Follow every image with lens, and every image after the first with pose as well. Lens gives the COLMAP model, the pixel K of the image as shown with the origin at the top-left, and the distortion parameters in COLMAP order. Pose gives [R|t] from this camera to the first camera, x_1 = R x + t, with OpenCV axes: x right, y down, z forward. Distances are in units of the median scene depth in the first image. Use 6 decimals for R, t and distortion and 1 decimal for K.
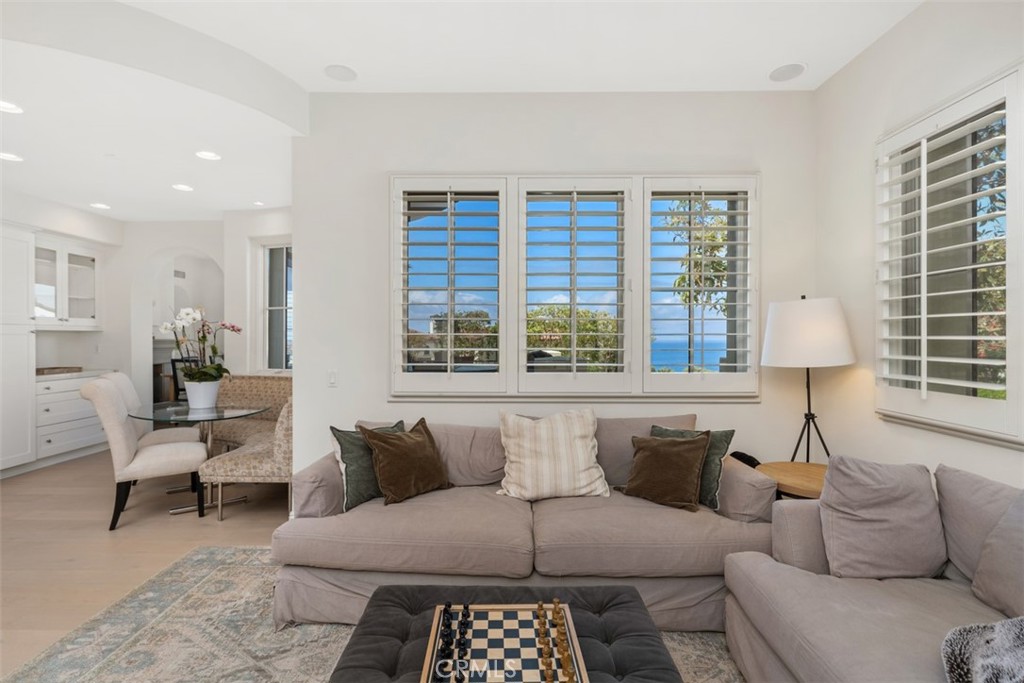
lens RADIAL K [[493.4, 0, 510.4], [0, 493.4, 342.8], [0, 0, 1]] dist [-0.003993, -0.000244]
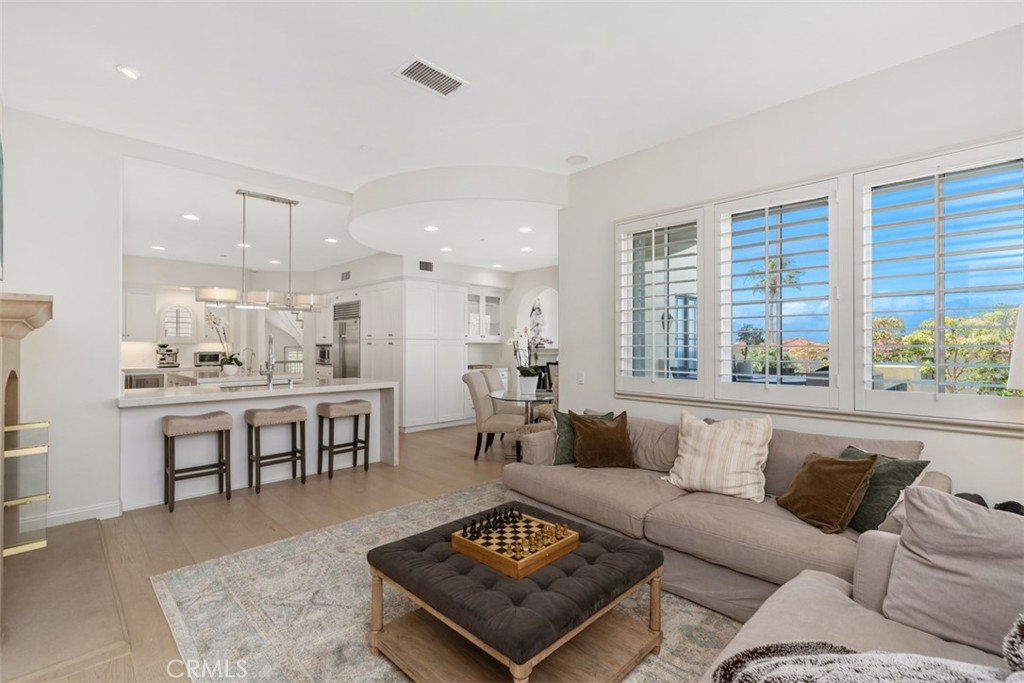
lens RADIAL K [[459.4, 0, 511.3], [0, 459.4, 344.3], [0, 0, 1]] dist [-0.000244, 0.000293]
pose [[0.705466, -0.001233, -0.708743, 0.515031], [-0.011130, 0.999856, -0.012817, -0.003311], [0.708657, 0.016930, 0.705350, -0.056970]]
